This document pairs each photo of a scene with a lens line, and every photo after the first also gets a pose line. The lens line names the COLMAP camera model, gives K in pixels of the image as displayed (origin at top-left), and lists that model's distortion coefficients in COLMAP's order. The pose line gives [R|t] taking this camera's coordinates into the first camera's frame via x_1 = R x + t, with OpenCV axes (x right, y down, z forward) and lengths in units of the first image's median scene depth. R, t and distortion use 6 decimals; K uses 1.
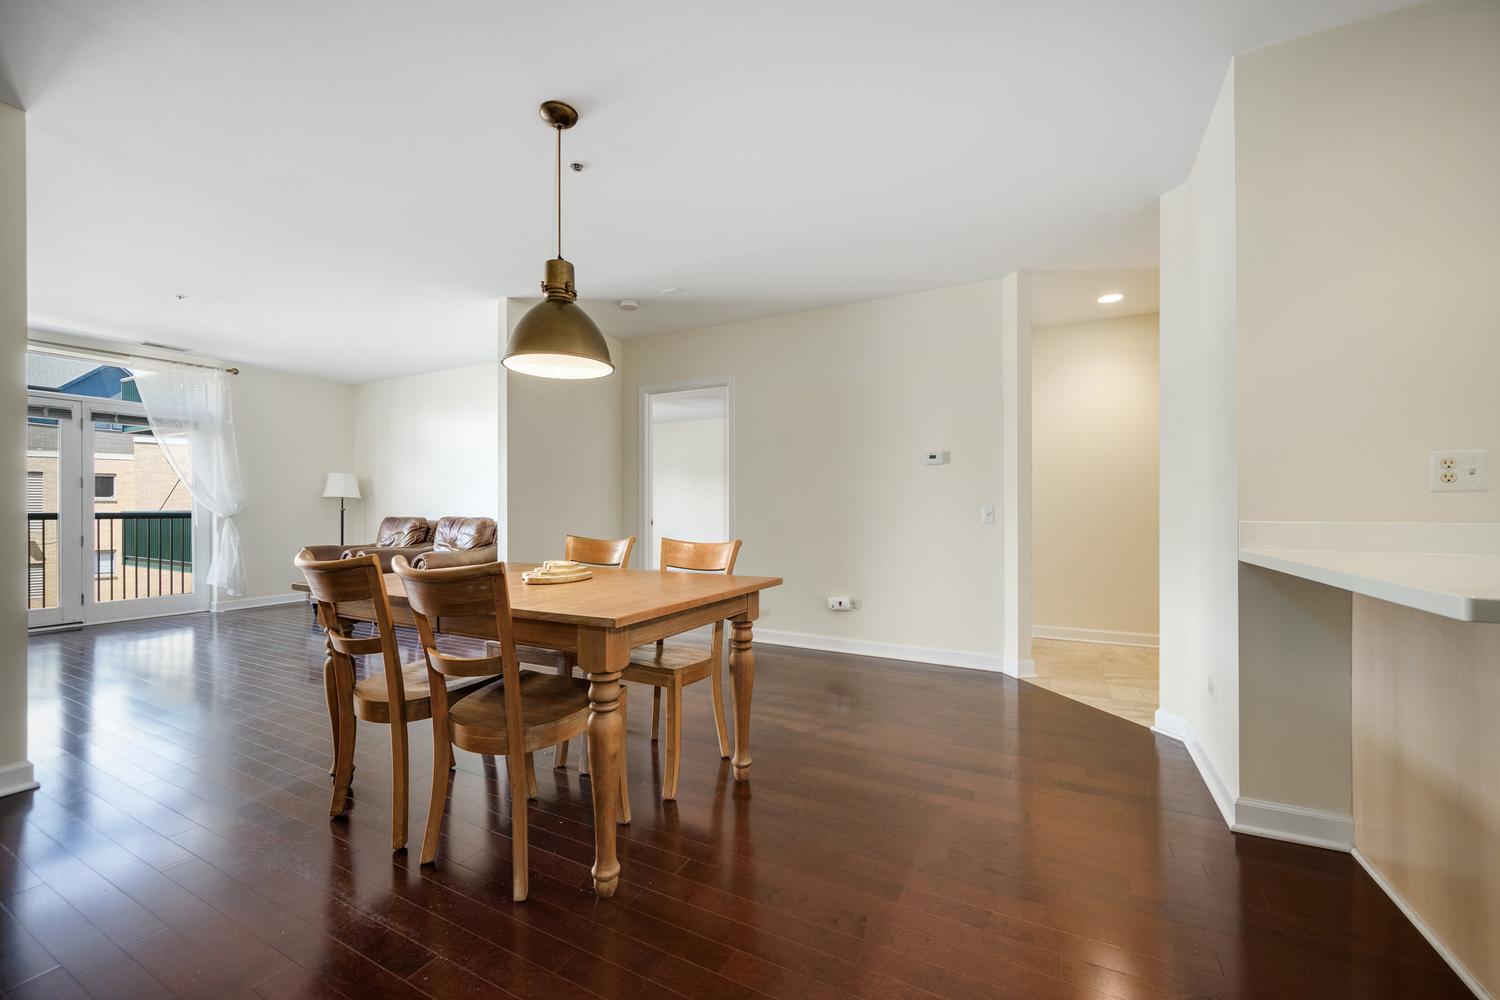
lens RADIAL K [[590.0, 0, 749.1], [0, 590.0, 505.3], [0, 0, 1]] dist [0.001610, 0.000522]
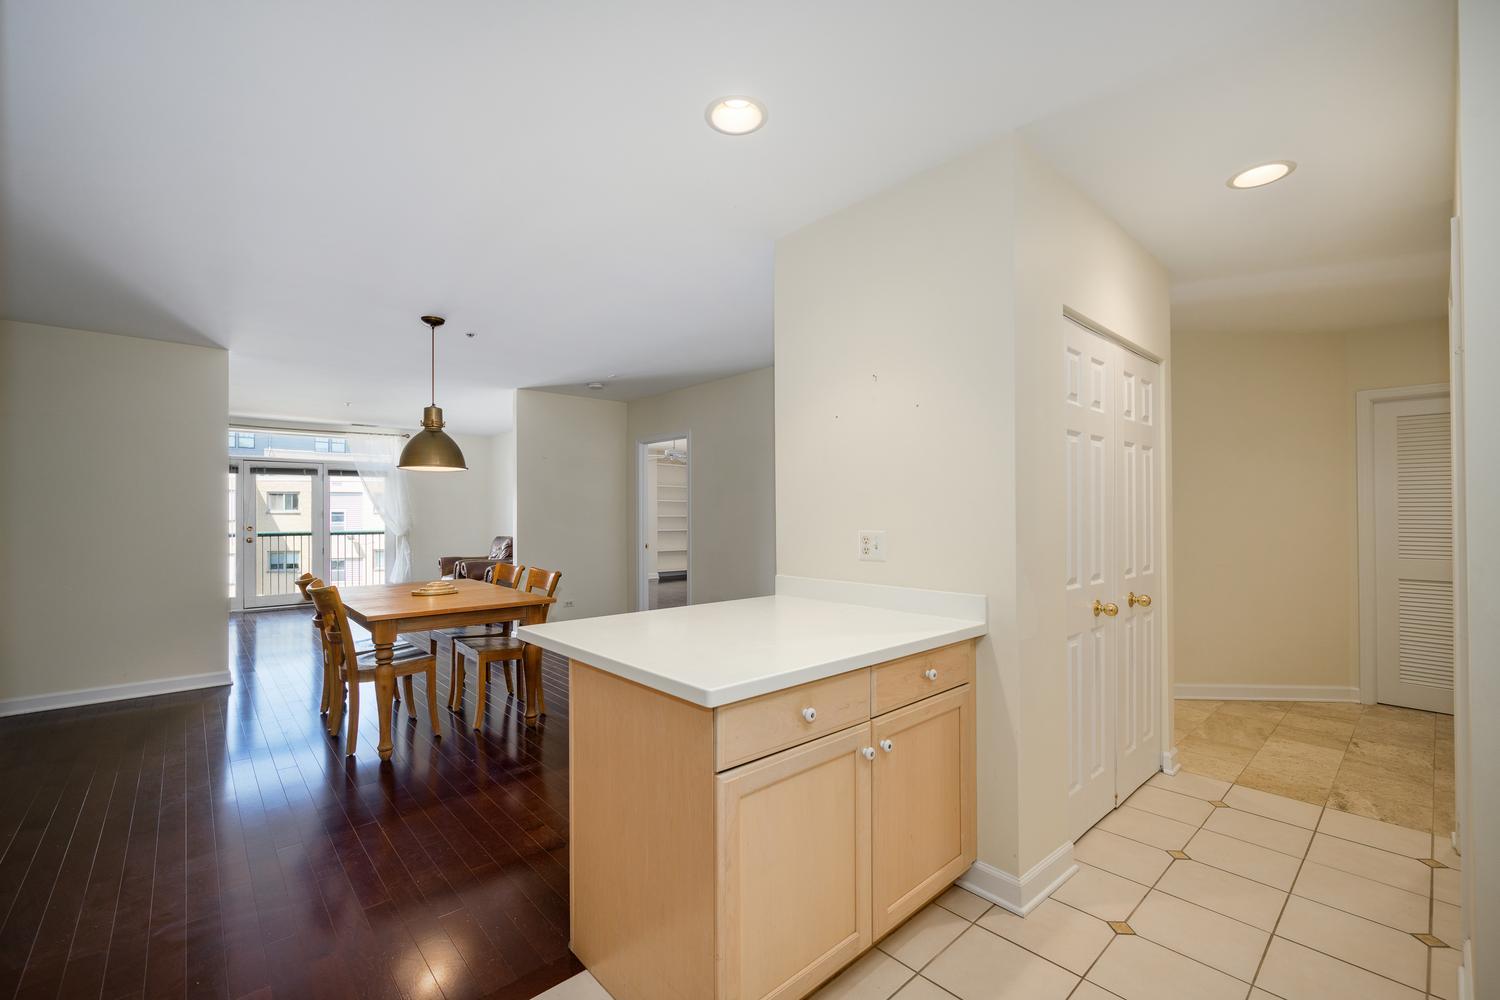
lens RADIAL K [[621.5, 0, 746.5], [0, 621.5, 509.0], [0, 0, 1]] dist [-0.000924, -0.000157]
pose [[0.938163, -0.001423, -0.346191, 1.138897], [0.001214, 0.999999, -0.000823, -0.114152], [0.346191, 0.000352, 0.938164, -0.369931]]
